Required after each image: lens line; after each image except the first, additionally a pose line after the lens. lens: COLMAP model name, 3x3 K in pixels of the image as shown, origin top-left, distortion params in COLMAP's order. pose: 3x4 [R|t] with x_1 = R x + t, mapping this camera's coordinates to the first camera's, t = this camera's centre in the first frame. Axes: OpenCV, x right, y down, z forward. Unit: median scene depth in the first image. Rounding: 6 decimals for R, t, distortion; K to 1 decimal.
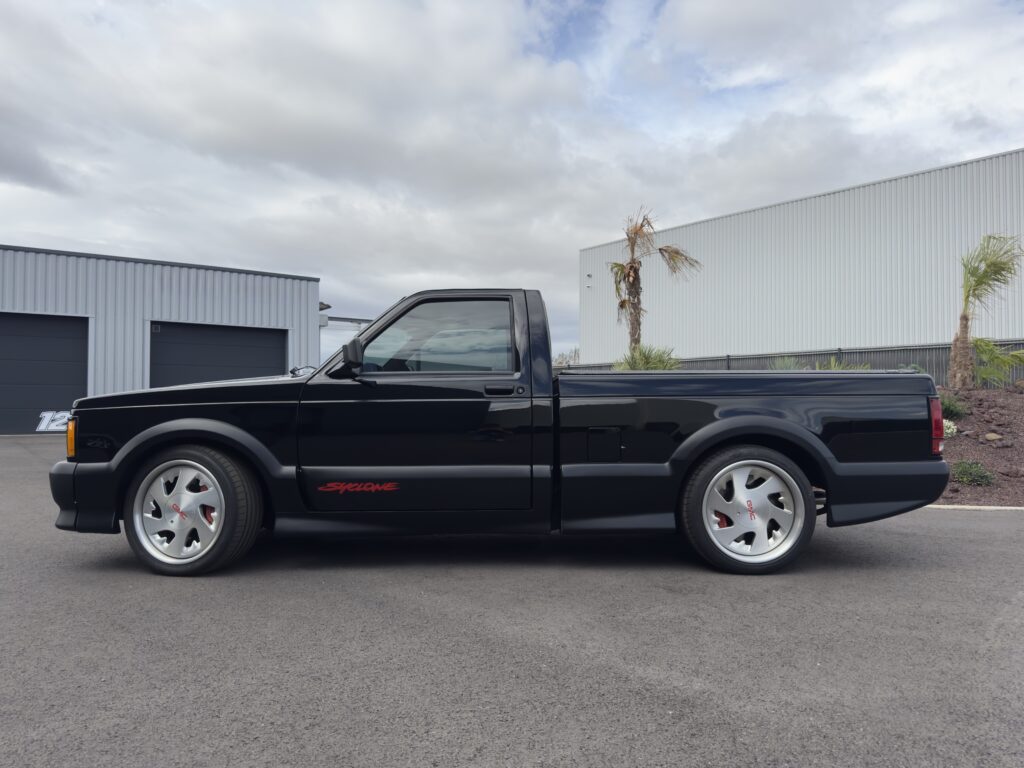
lens RADIAL K [[711.7, 0, 512.0], [0, 711.7, 384.0], [0, 0, 1]] dist [-0.000137, -0.004774]
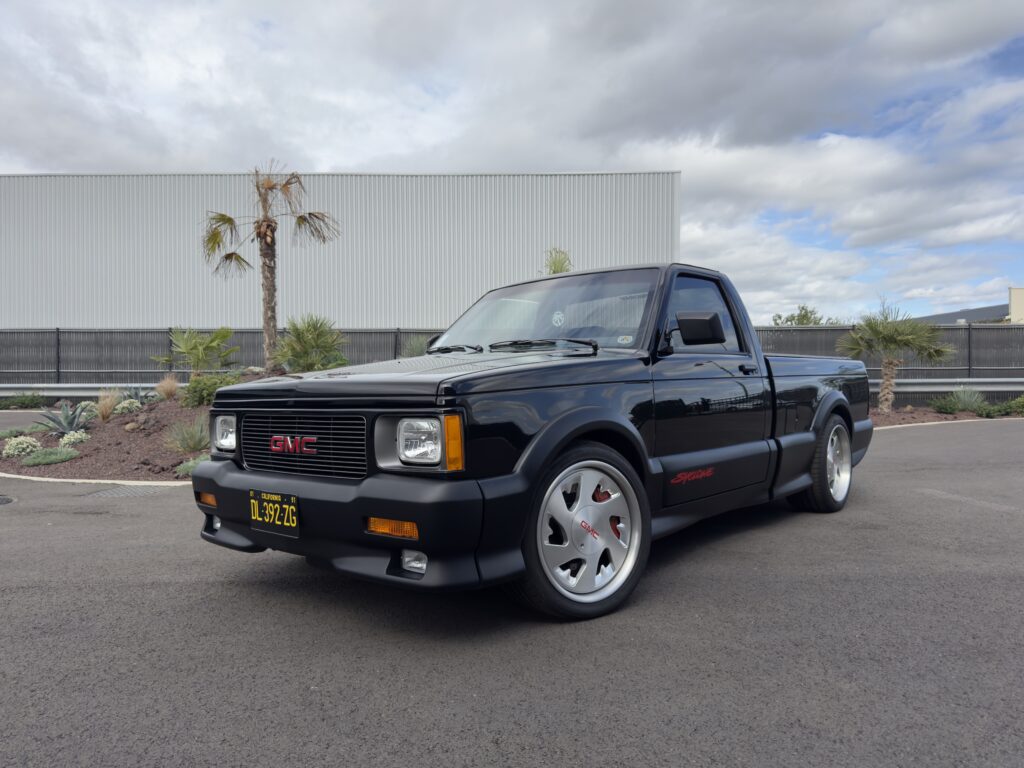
lens RADIAL K [[711.7, 0, 512.0], [0, 711.7, 384.0], [0, 0, 1]] dist [-0.000137, -0.004774]
pose [[0.675551, 0.003893, 0.737303, -1.059719], [-0.033305, 0.999126, 0.025240, 0.011218], [-0.736560, -0.041607, 0.675091, 0.560732]]
